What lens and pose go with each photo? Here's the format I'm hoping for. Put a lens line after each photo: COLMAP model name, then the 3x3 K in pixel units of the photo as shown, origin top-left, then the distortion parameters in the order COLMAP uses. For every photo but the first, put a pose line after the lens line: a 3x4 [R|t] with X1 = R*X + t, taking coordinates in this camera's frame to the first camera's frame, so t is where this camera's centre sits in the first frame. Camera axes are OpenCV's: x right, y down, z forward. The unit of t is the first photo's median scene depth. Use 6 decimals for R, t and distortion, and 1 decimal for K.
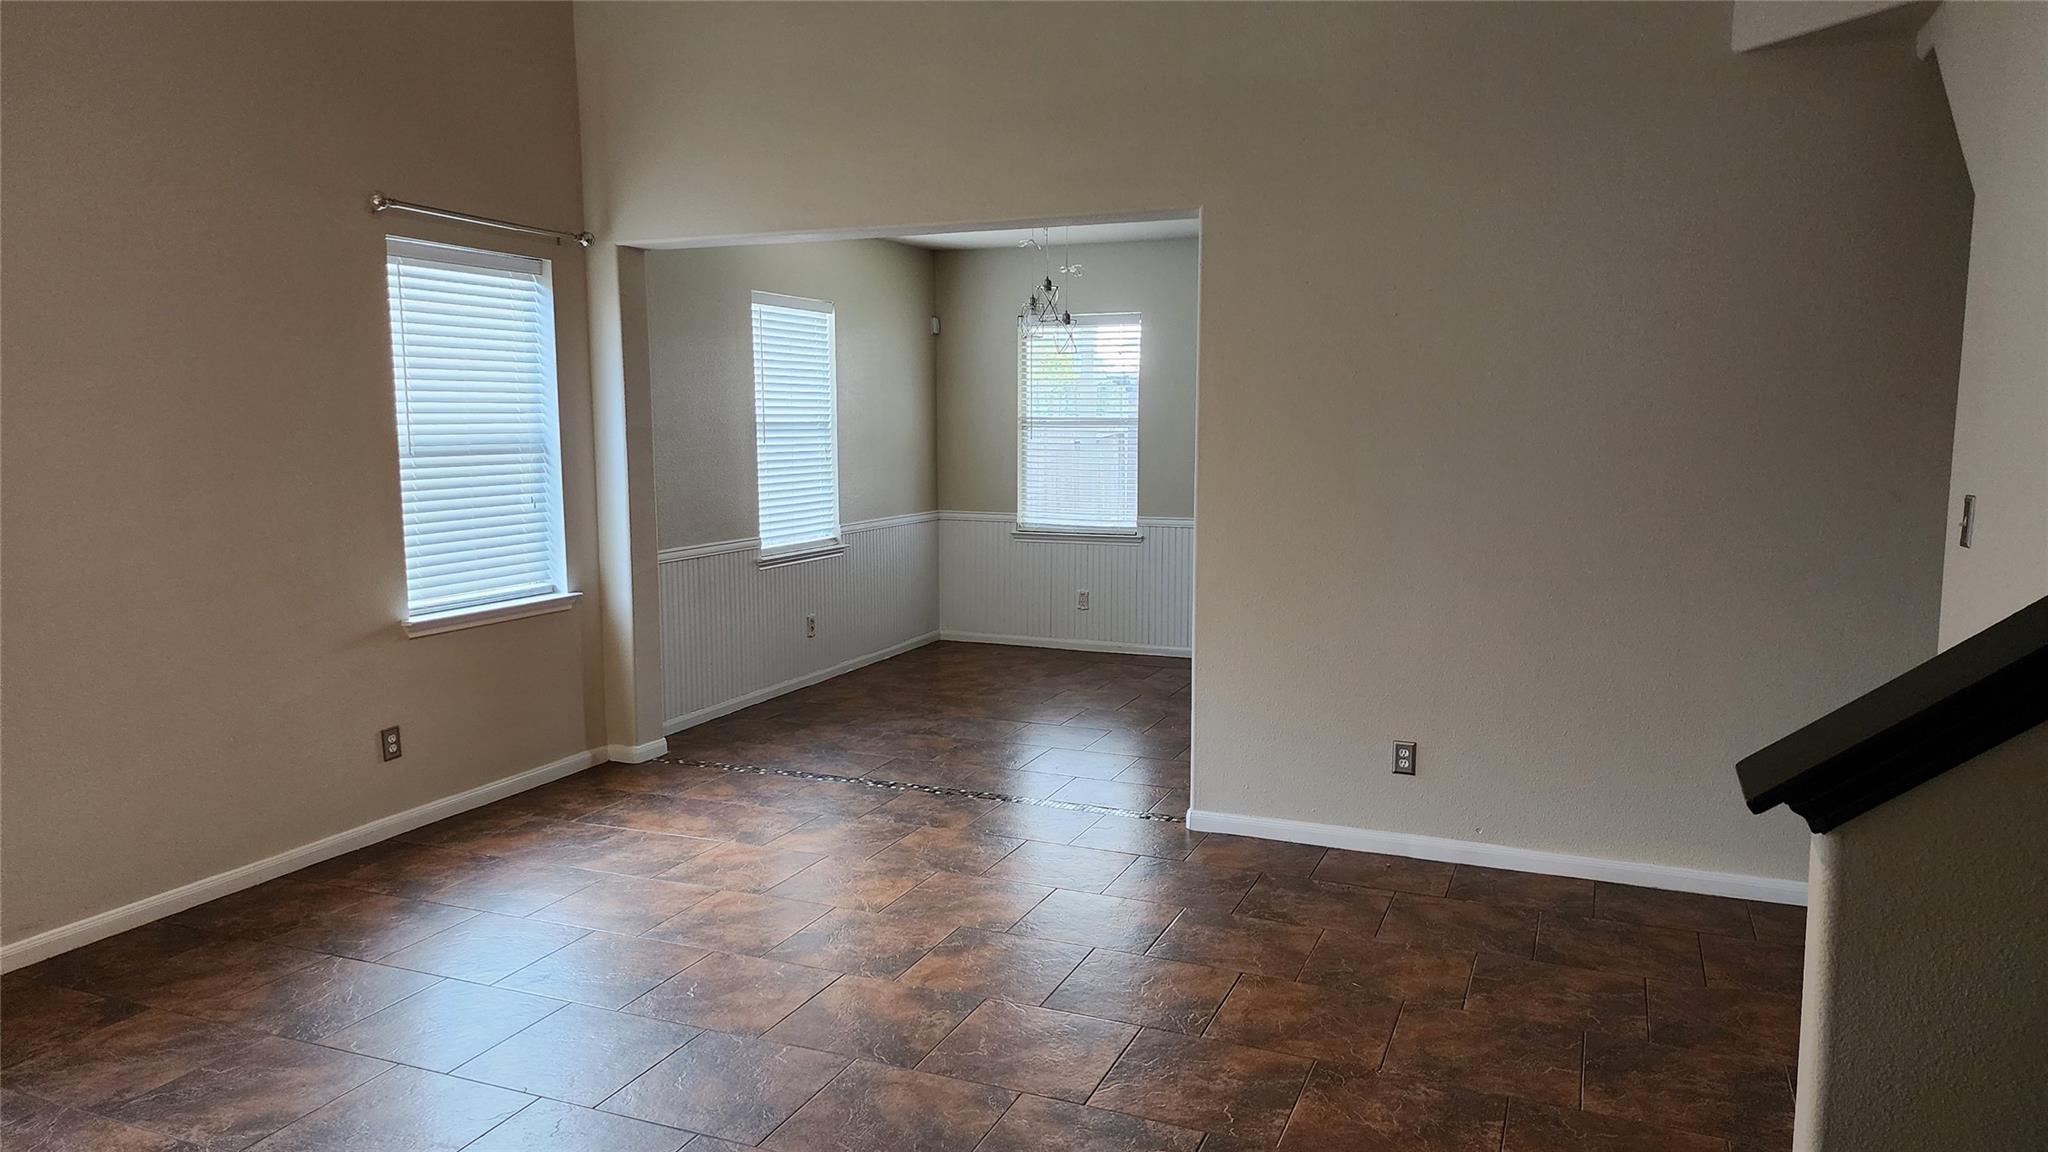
lens RADIAL K [[1383.1, 0, 1014.9], [0, 1383.1, 591.6], [0, 0, 1]] dist [0.085226, -0.061590]
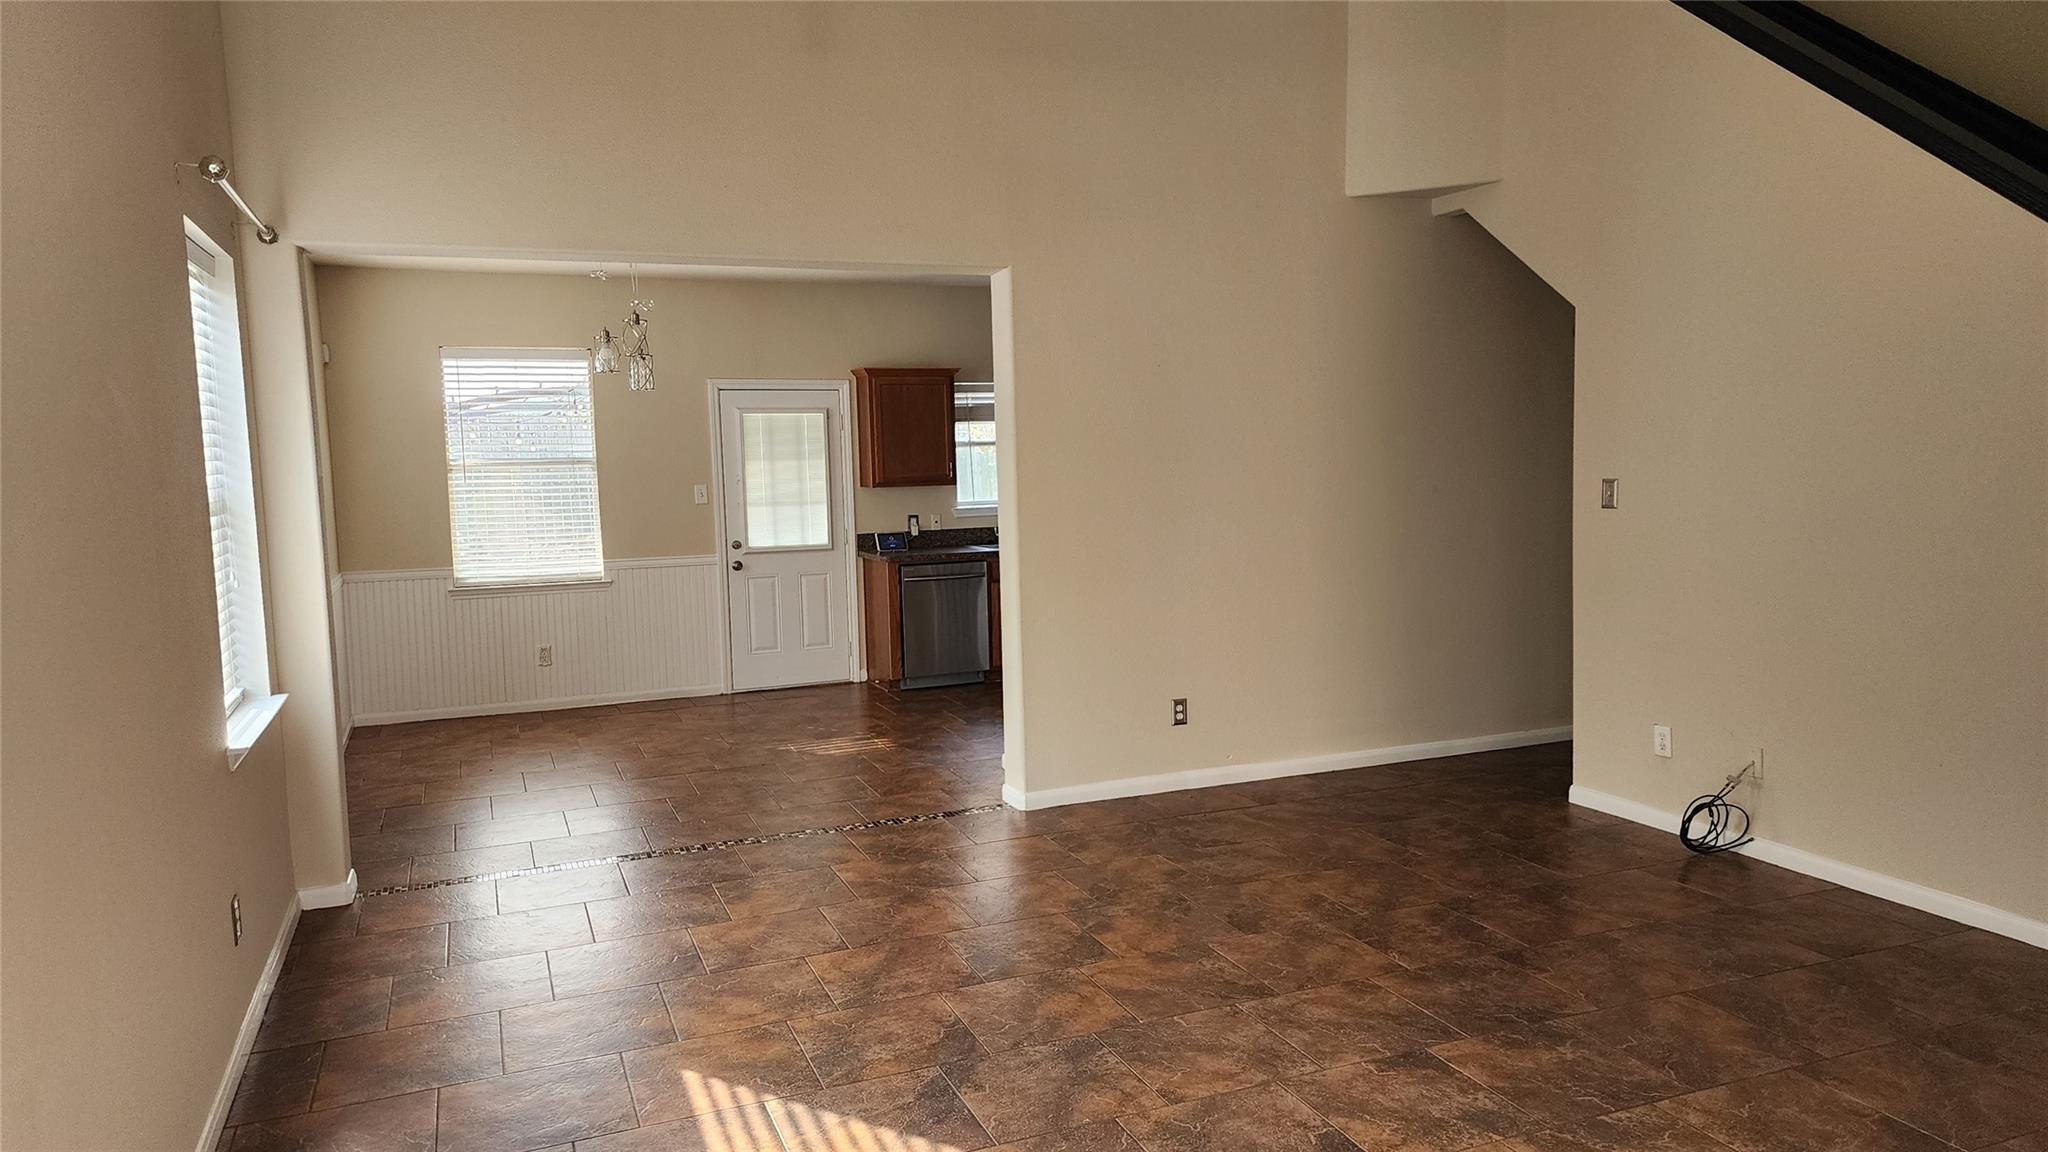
lens RADIAL K [[1383.1, 0, 1029.5], [0, 1383.1, 576.9], [0, 0, 1]] dist [0.085226, -0.061590]
pose [[0.699732, -0.084544, 0.709385, -0.739351], [0.115525, 0.993295, 0.004427, -0.024432], [-0.705003, 0.078854, 0.704807, 0.216764]]
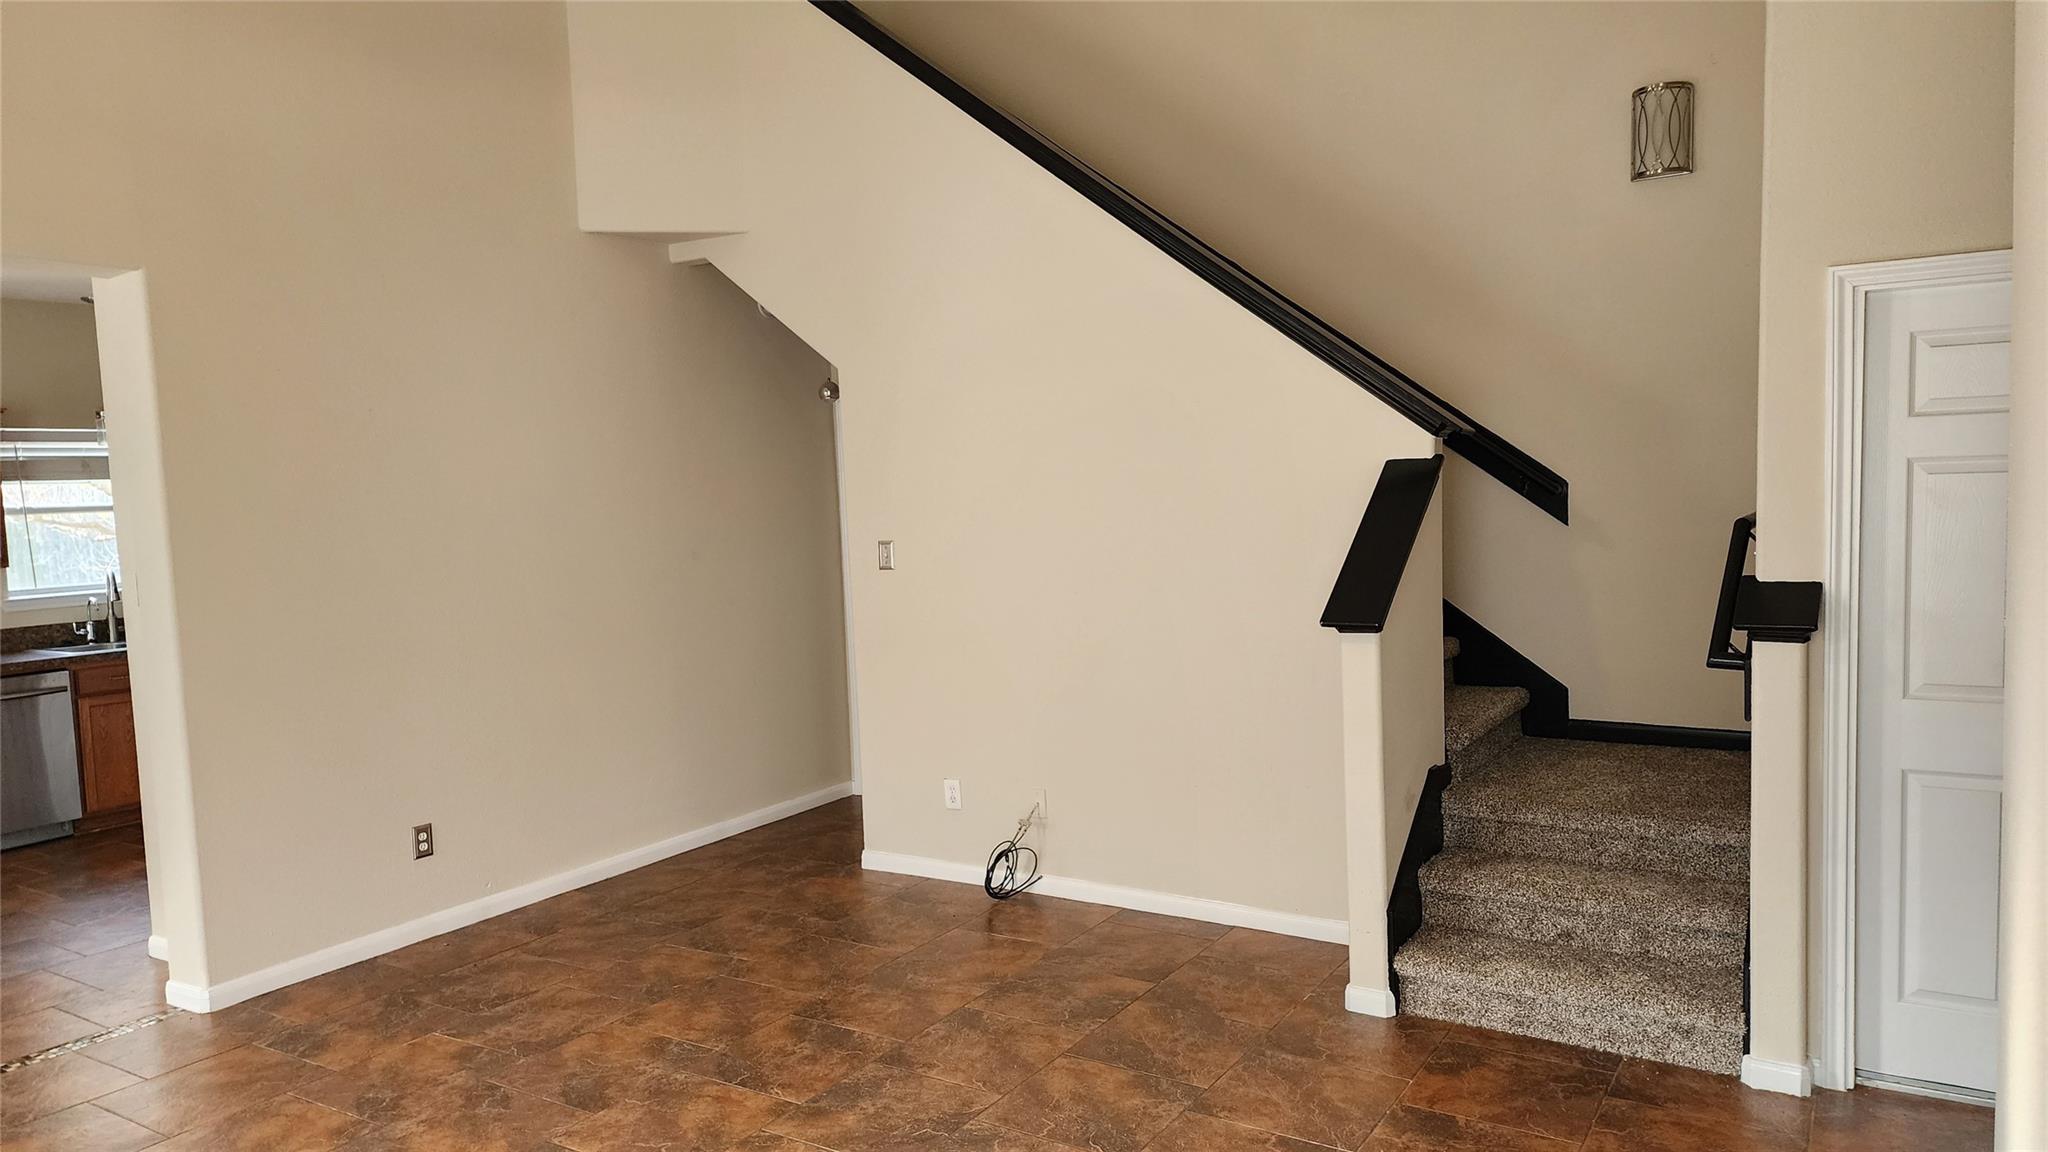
lens RADIAL K [[1383.1, 0, 1032.1], [0, 1383.1, 583.1], [0, 0, 1]] dist [0.085226, -0.061590]
pose [[0.155088, -0.080811, 0.984590, -0.687455], [0.160927, 0.985403, 0.055529, -0.054288], [-0.974705, 0.149835, 0.165829, 0.392780]]
